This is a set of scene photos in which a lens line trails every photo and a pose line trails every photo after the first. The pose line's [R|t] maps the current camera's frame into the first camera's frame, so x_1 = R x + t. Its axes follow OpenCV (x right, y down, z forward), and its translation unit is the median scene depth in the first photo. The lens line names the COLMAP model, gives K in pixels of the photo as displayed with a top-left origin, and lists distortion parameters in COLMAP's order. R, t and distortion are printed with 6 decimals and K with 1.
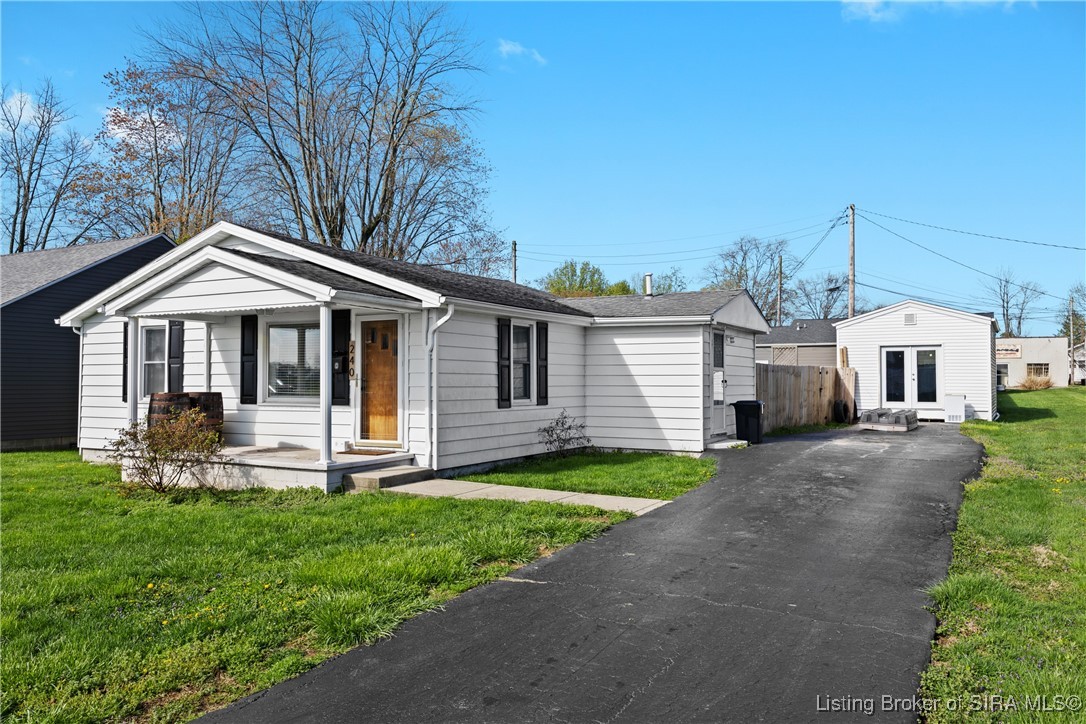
lens RADIAL K [[838.3, 0, 543.0], [0, 838.3, 362.0], [0, 0, 1]] dist [0.001386, 0.000456]
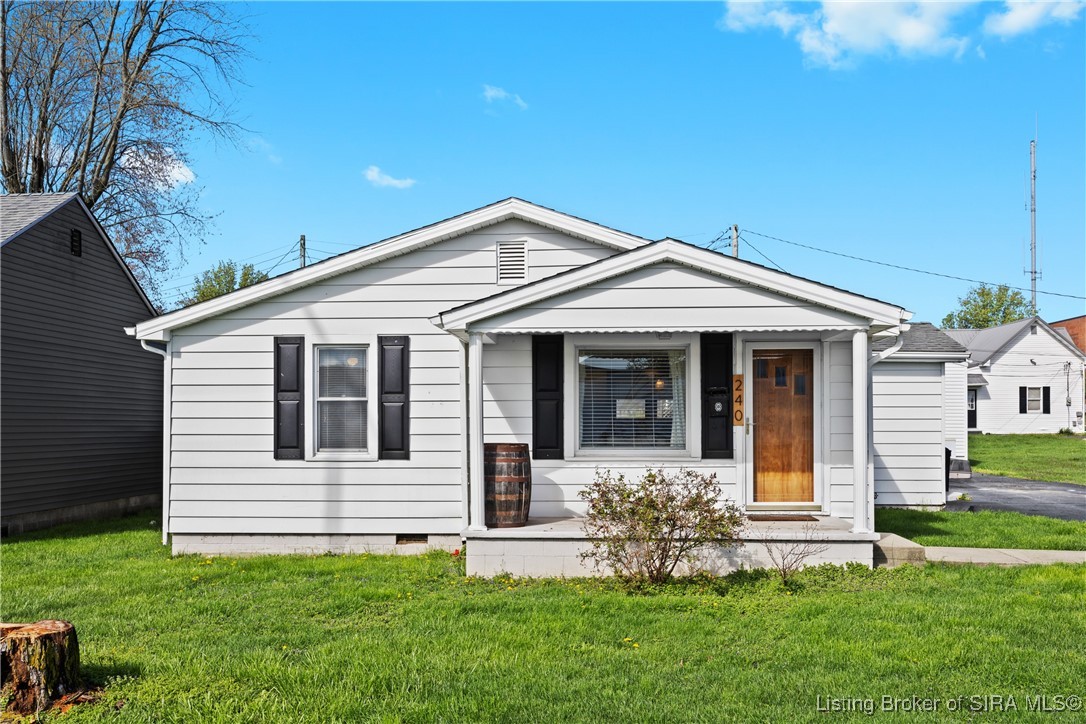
lens RADIAL K [[1088.8, 0, 543.0], [0, 1088.8, 362.0], [0, 0, 1]] dist [-0.072697, 0.005096]
pose [[0.896679, 0.024291, 0.442014, -0.769249], [-0.008472, 0.999252, -0.037728, 0.002252], [-0.442600, 0.030085, 0.896214, 0.173775]]
